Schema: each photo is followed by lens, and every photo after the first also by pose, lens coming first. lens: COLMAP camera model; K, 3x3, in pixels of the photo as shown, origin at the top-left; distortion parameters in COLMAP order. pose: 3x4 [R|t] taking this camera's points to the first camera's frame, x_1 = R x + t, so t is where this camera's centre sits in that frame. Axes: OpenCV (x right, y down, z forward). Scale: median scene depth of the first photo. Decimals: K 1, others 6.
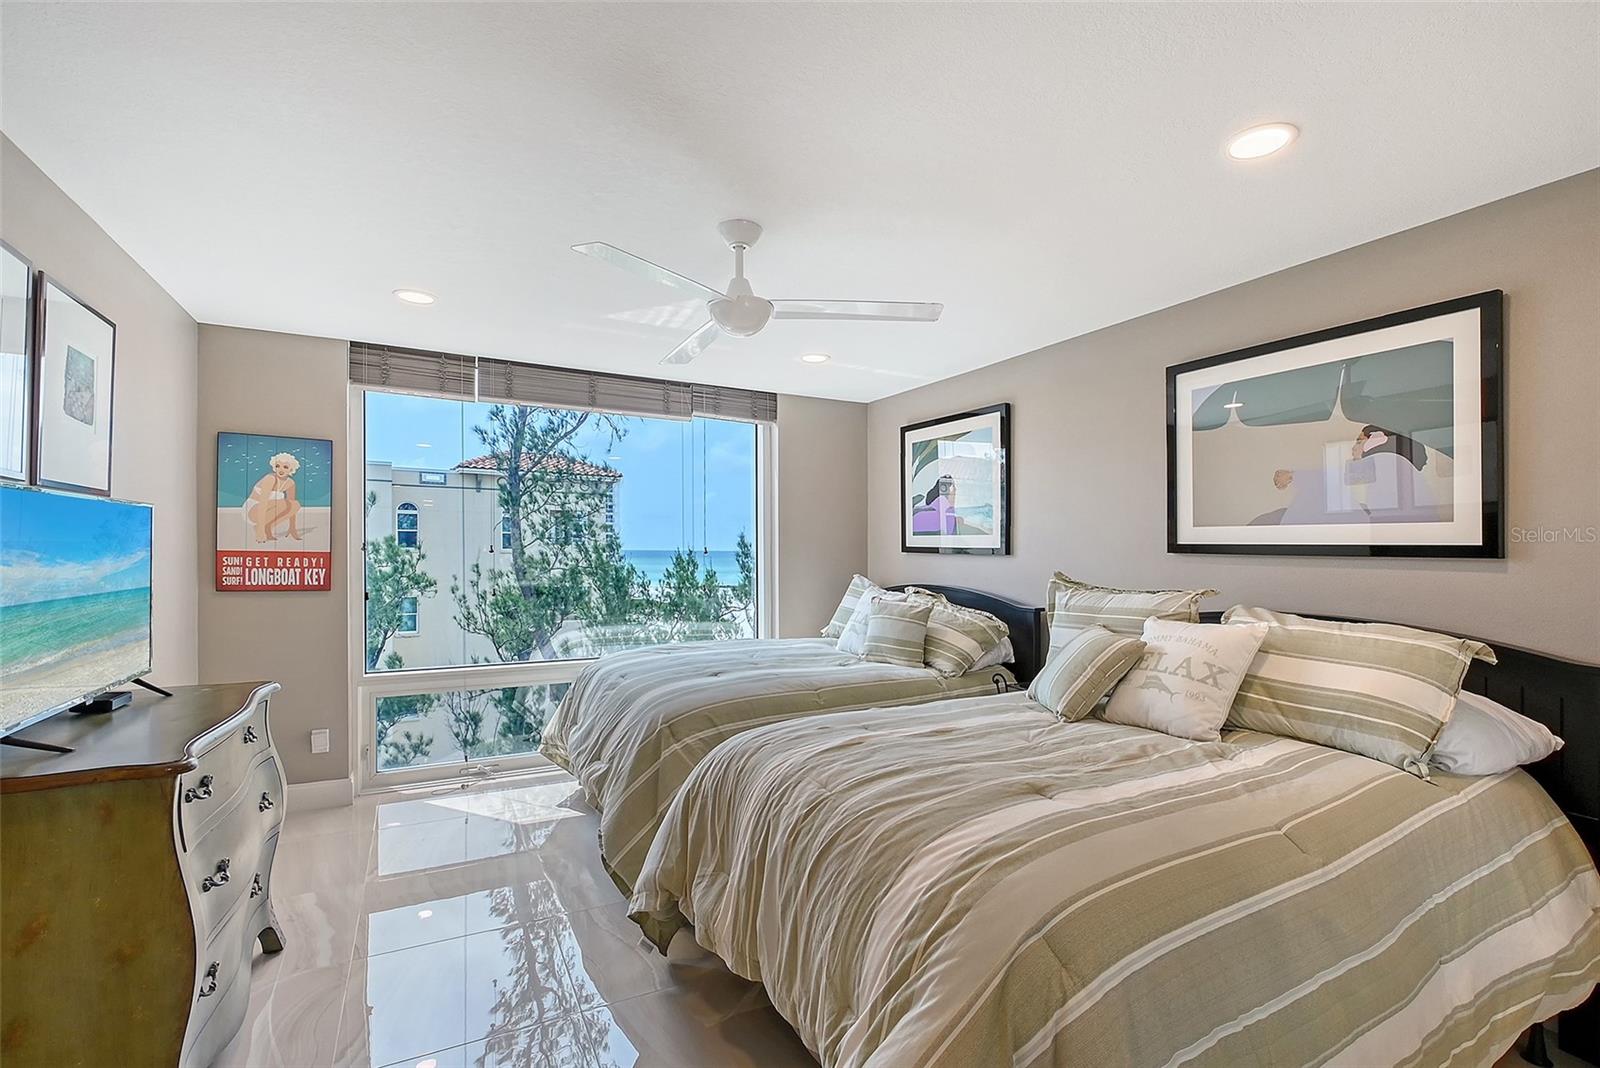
lens RADIAL K [[723.8, 0, 809.3], [0, 723.8, 544.6], [0, 0, 1]] dist [-0.000612, 0.000072]
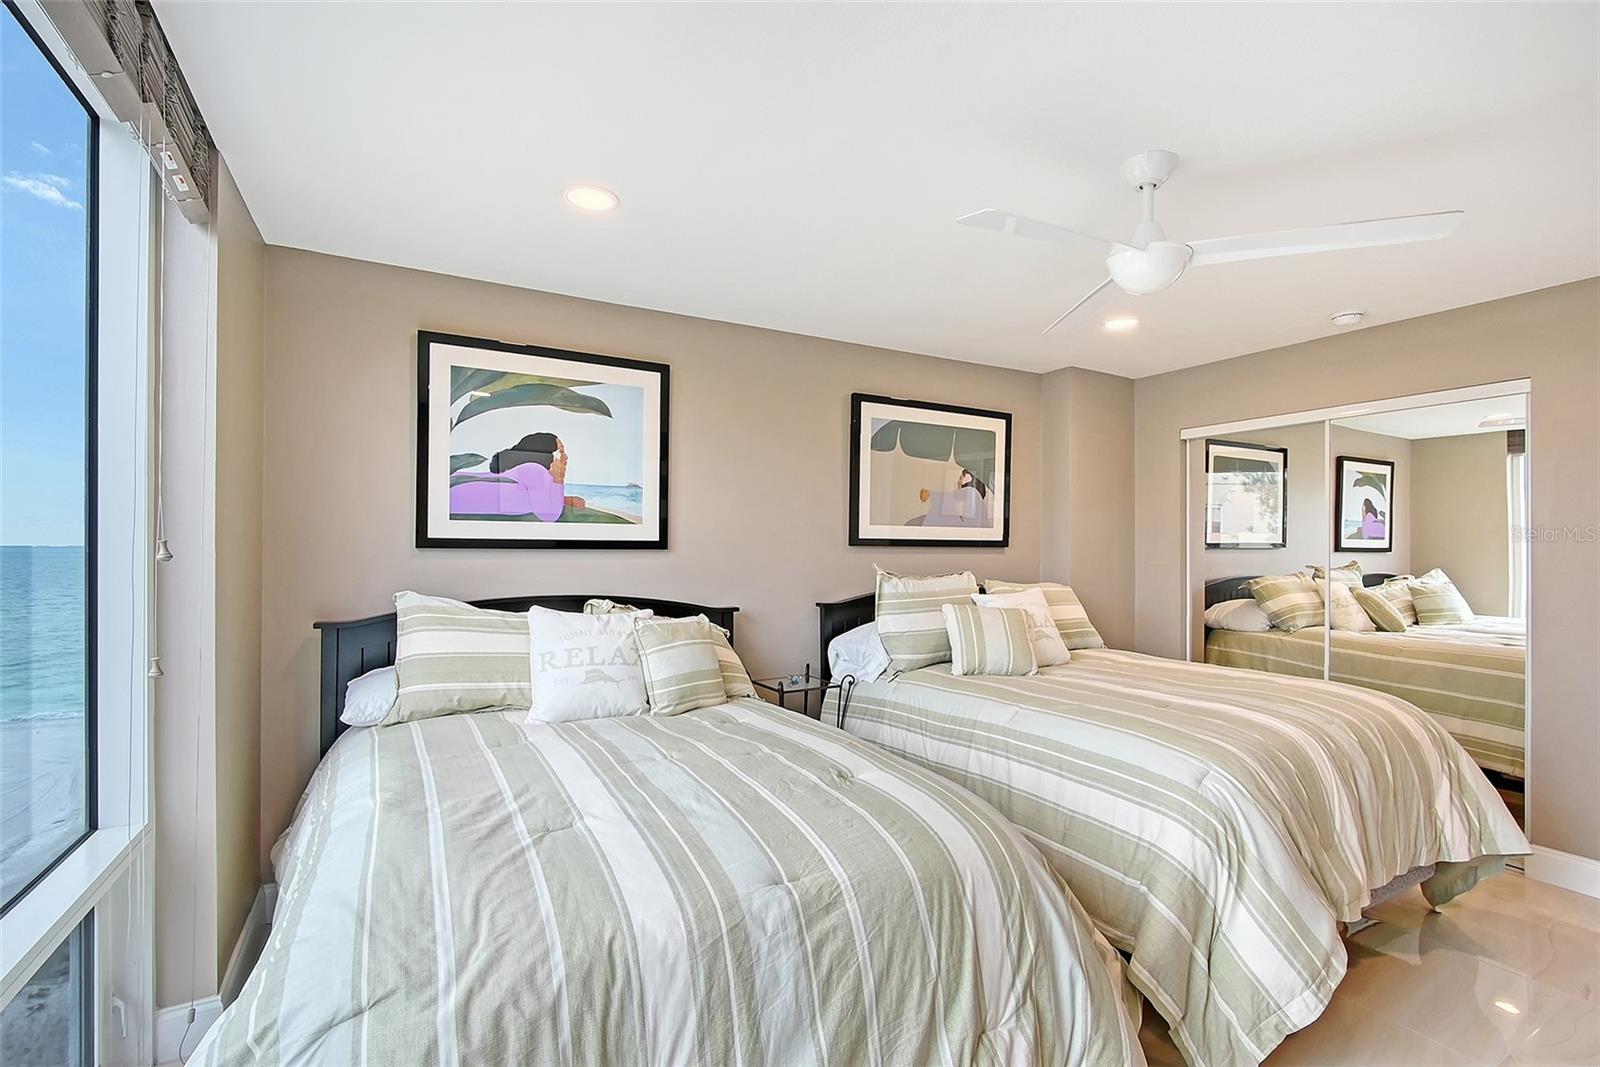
lens RADIAL K [[723.8, 0, 809.3], [0, 723.8, 544.1], [0, 0, 1]] dist [-0.000612, 0.000072]
pose [[-0.020430, 0.000028, 0.999791, -0.526044], [-0.006145, 0.999981, -0.000154, 0.006614], [-0.999772, -0.006147, -0.020429, 0.813098]]
